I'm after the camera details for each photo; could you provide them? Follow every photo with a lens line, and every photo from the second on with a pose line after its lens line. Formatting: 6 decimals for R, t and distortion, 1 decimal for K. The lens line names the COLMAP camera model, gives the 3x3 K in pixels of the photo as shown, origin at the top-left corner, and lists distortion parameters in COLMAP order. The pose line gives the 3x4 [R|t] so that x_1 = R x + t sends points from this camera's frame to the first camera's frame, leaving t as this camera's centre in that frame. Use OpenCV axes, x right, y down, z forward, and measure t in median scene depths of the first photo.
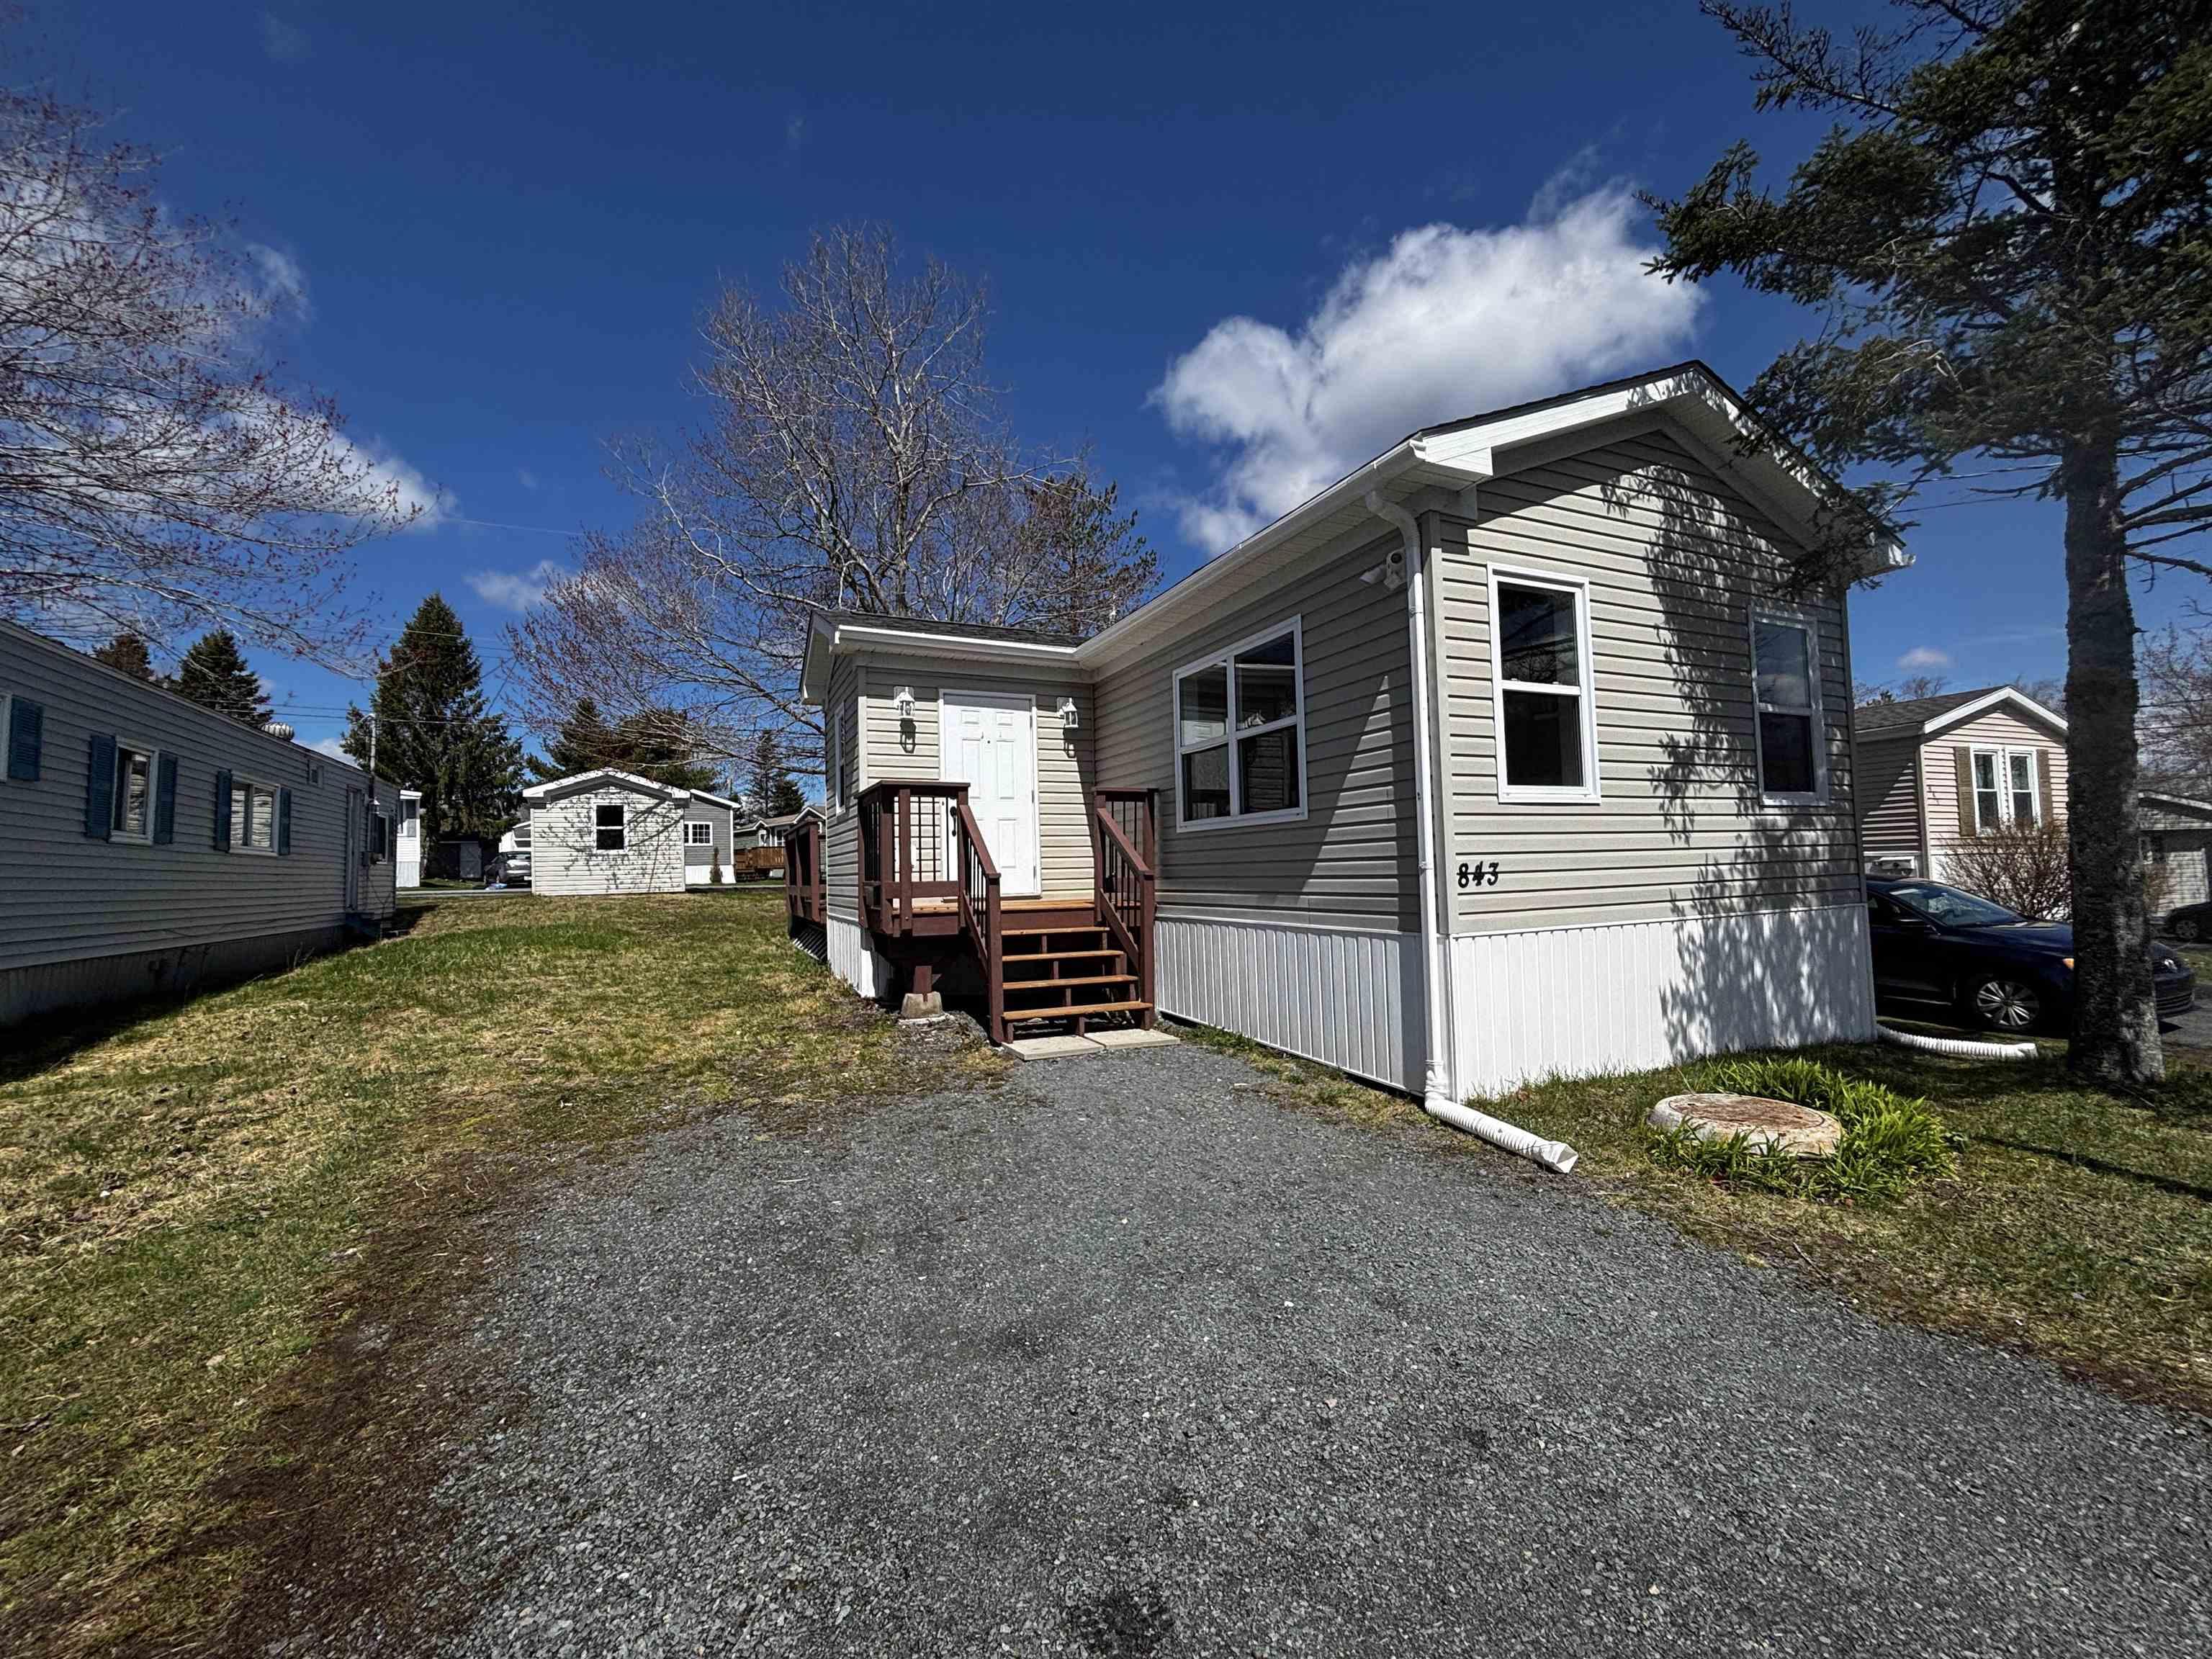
lens RADIAL K [[894.6, 0, 1122.3], [0, 894.6, 822.1], [0, 0, 1]] dist [-0.002414, 0.000527]
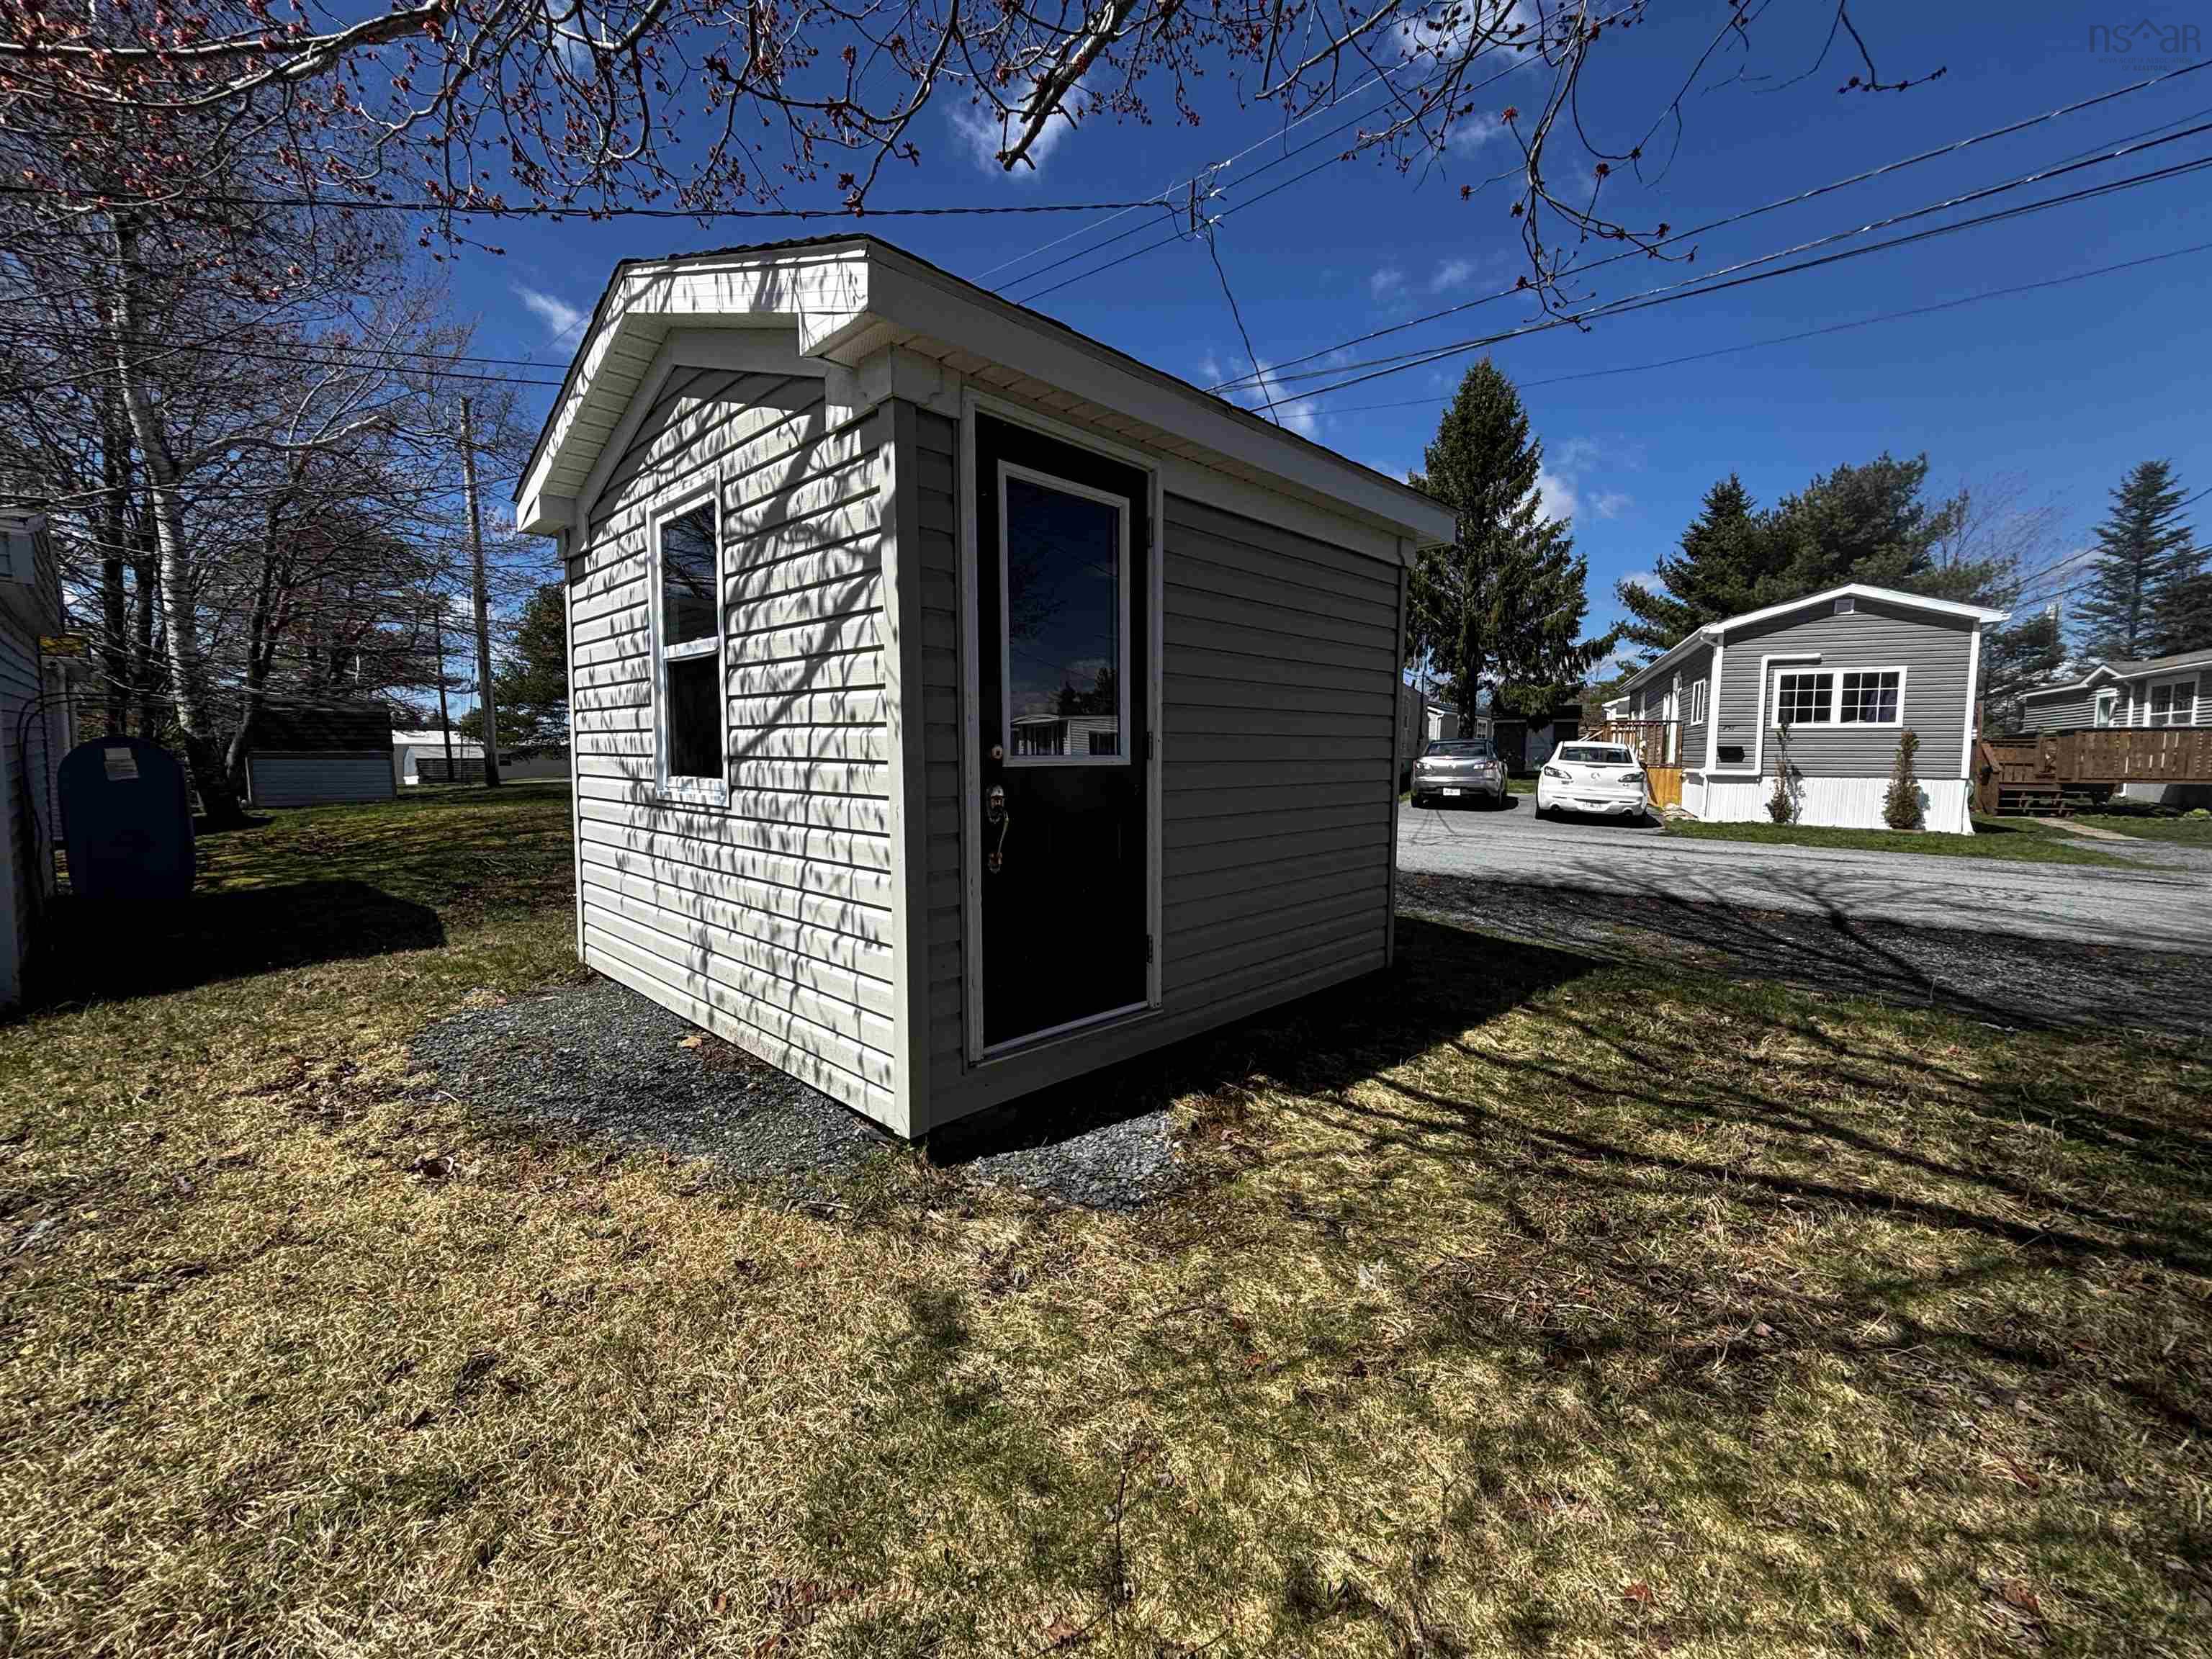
lens RADIAL K [[894.6, 0, 1104.4], [0, 894.6, 831.0], [0, 0, 1]] dist [-0.002414, 0.000527]
pose [[0.327332, 0.108403, -0.938670, -0.367689], [0.031270, 0.991611, 0.125422, 0.021336], [0.944392, -0.070407, 0.321197, 0.988040]]
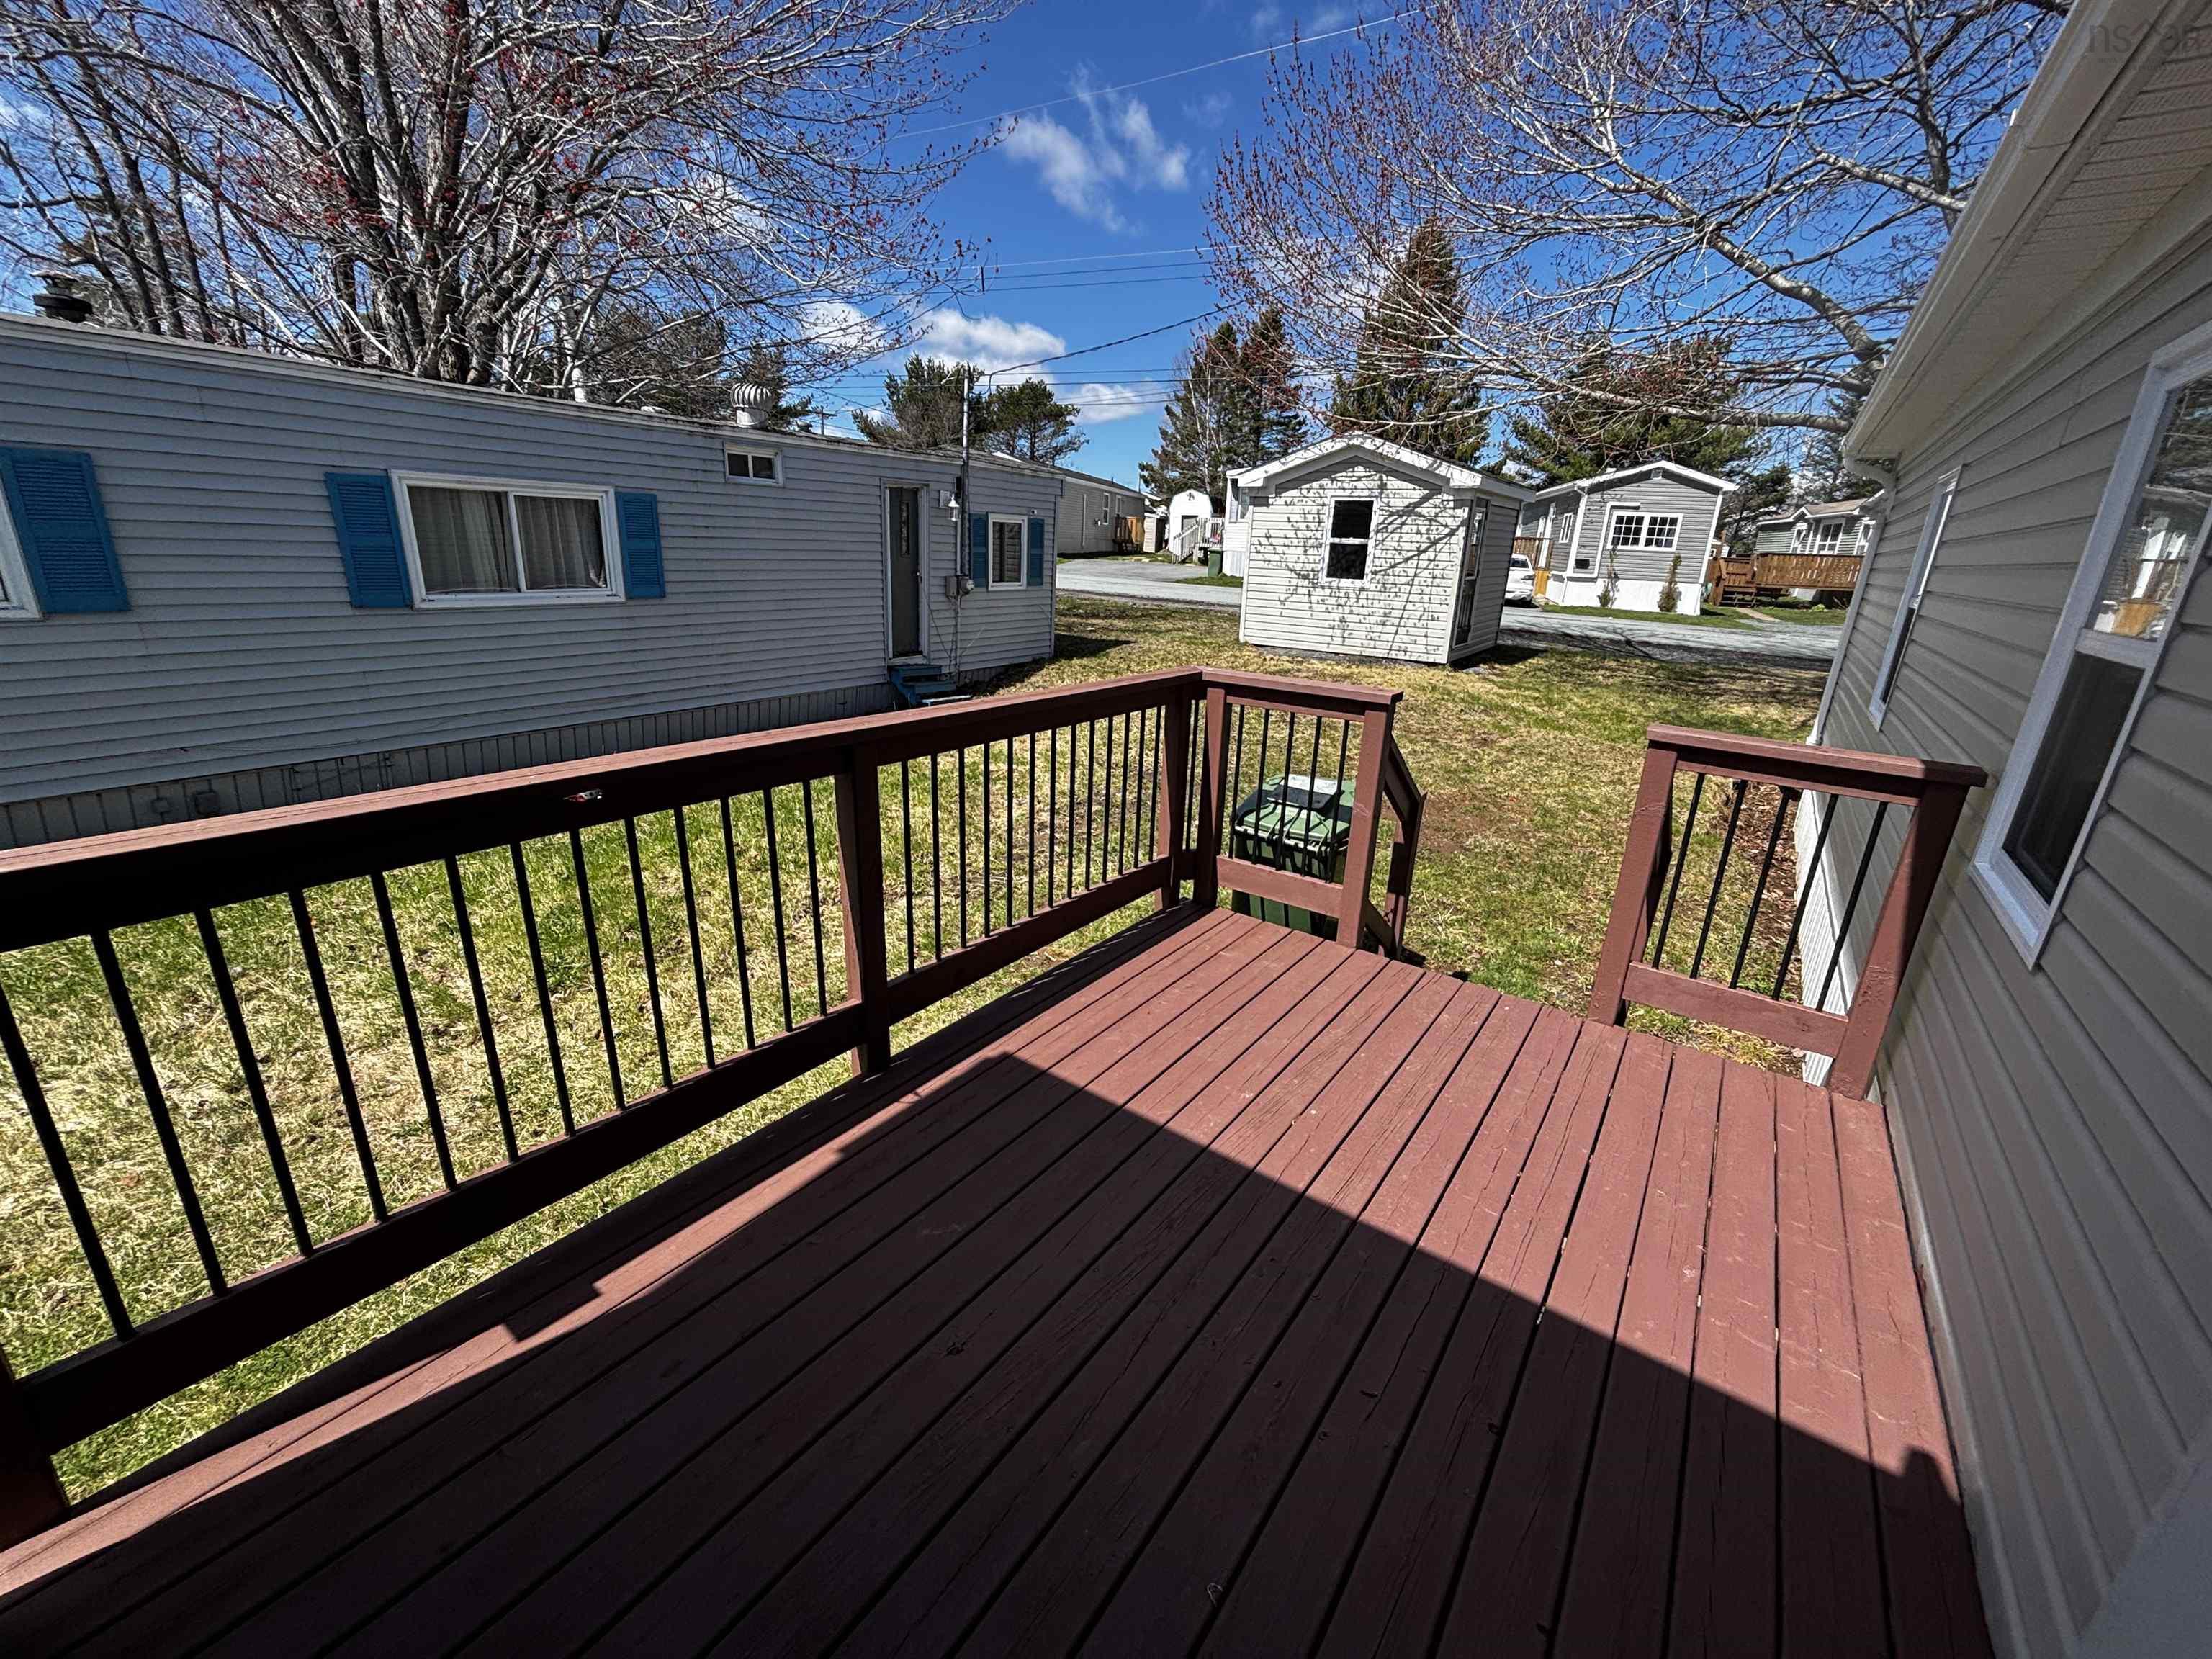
lens RADIAL K [[894.6, 0, 1122.9], [0, 894.6, 834.0], [0, 0, 1]] dist [-0.002414, 0.000527]
pose [[0.489216, 0.319115, -0.811685, -0.092303], [-0.009849, 0.932620, 0.360725, -0.023864], [0.872107, -0.168478, 0.459396, 0.540423]]
